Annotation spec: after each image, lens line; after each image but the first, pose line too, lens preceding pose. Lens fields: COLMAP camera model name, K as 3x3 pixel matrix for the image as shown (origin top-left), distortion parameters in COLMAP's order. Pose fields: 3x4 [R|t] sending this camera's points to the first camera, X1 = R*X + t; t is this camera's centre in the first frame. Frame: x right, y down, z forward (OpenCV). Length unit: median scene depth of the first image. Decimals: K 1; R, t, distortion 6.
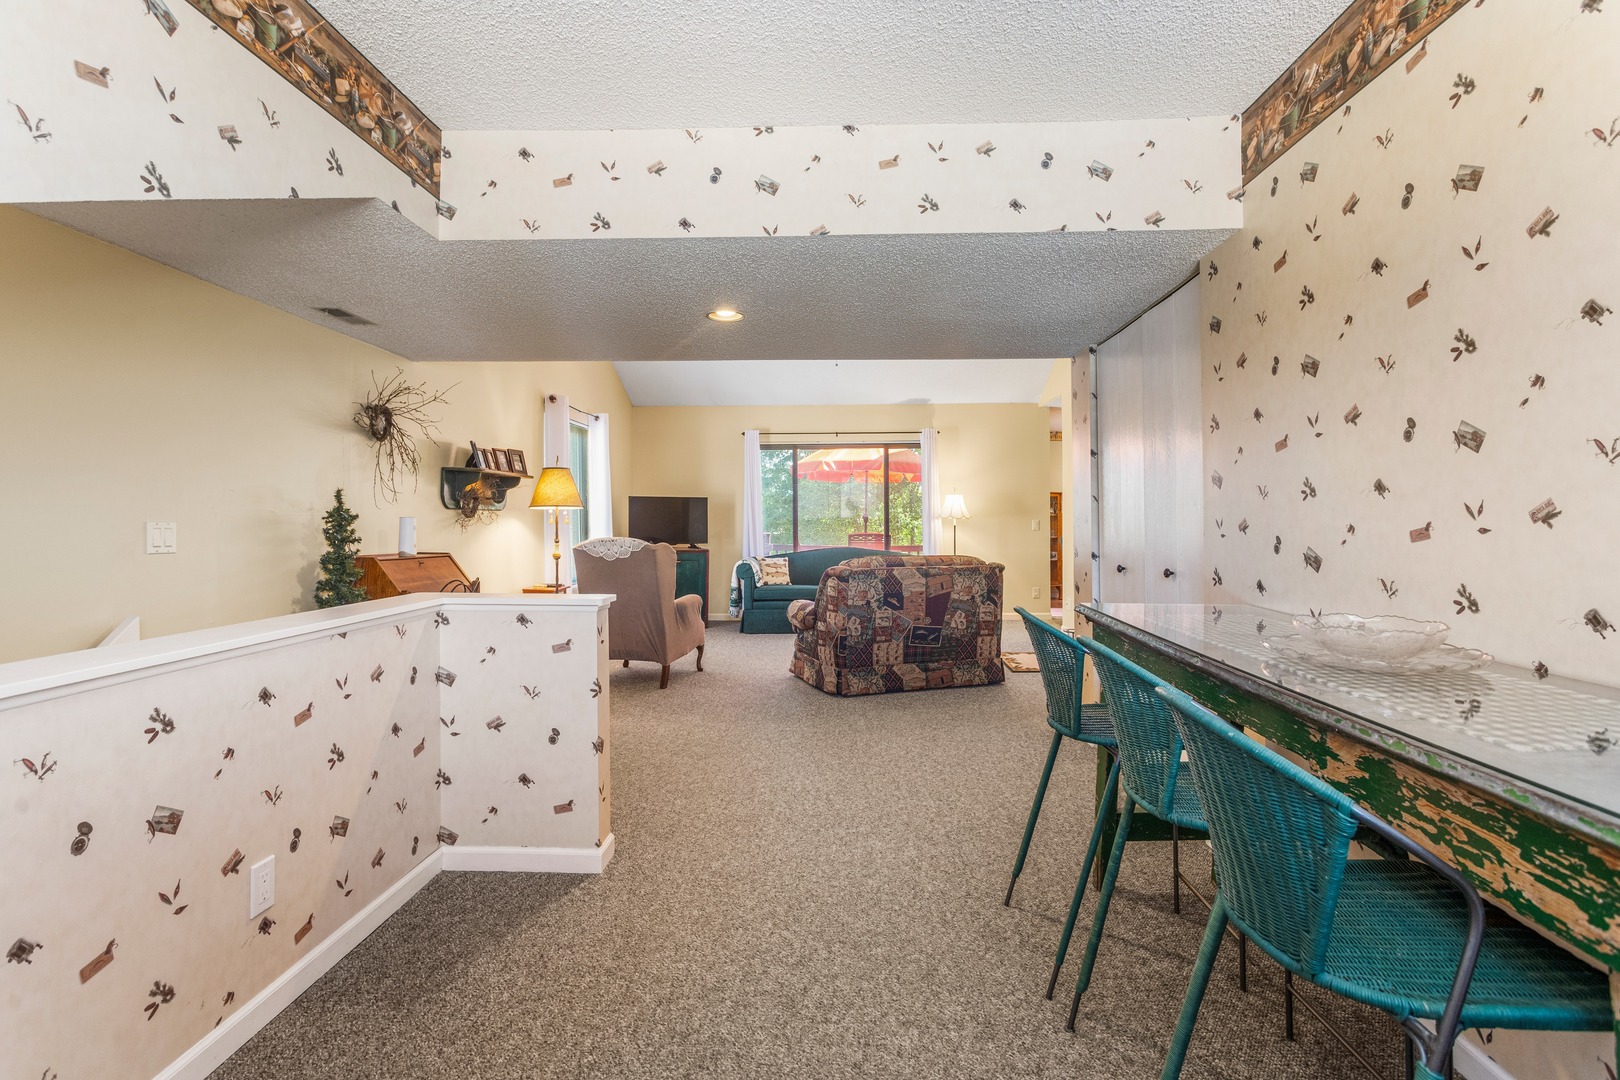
lens RADIAL K [[787.5, 0, 814.5], [0, 787.5, 493.6], [0, 0, 1]] dist [-0.001282, 0.000129]
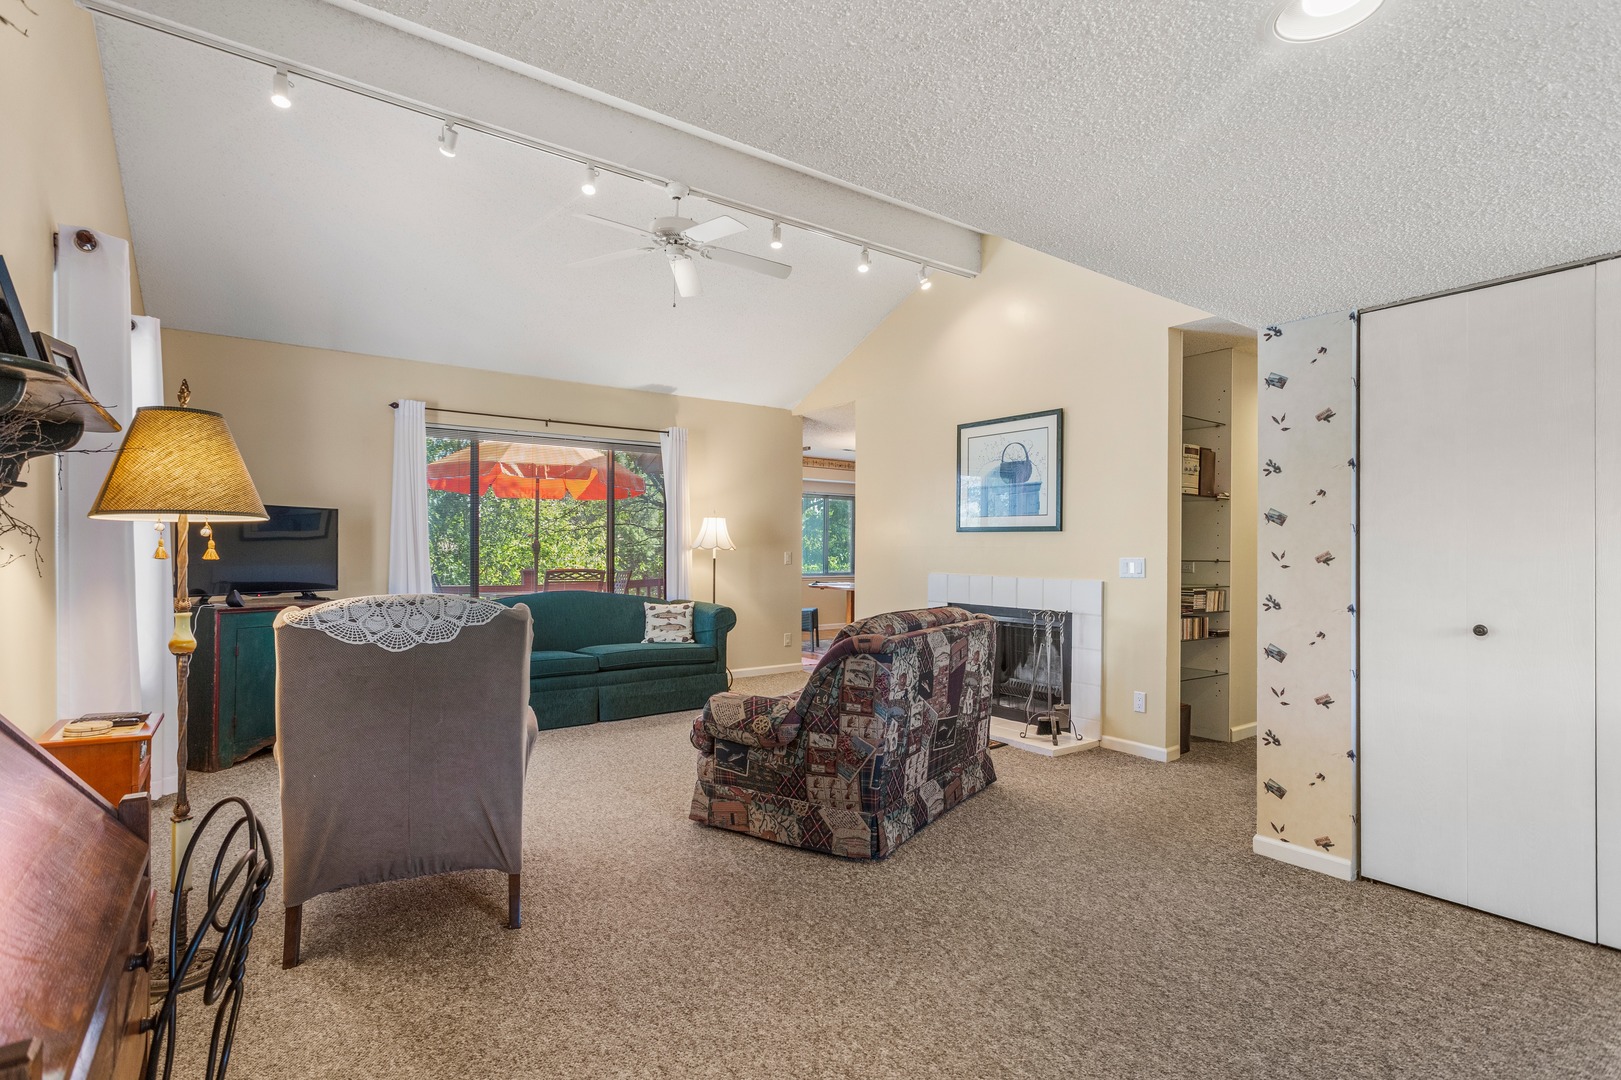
lens RADIAL K [[782.6, 0, 803.0], [0, 782.6, 553.8], [0, 0, 1]] dist [0.000674, 0.000712]
pose [[0.794782, 0.003495, 0.606885, -0.344134], [-0.027359, 0.999173, 0.030075, 0.016993], [-0.606278, -0.040507, 0.794221, 0.564656]]
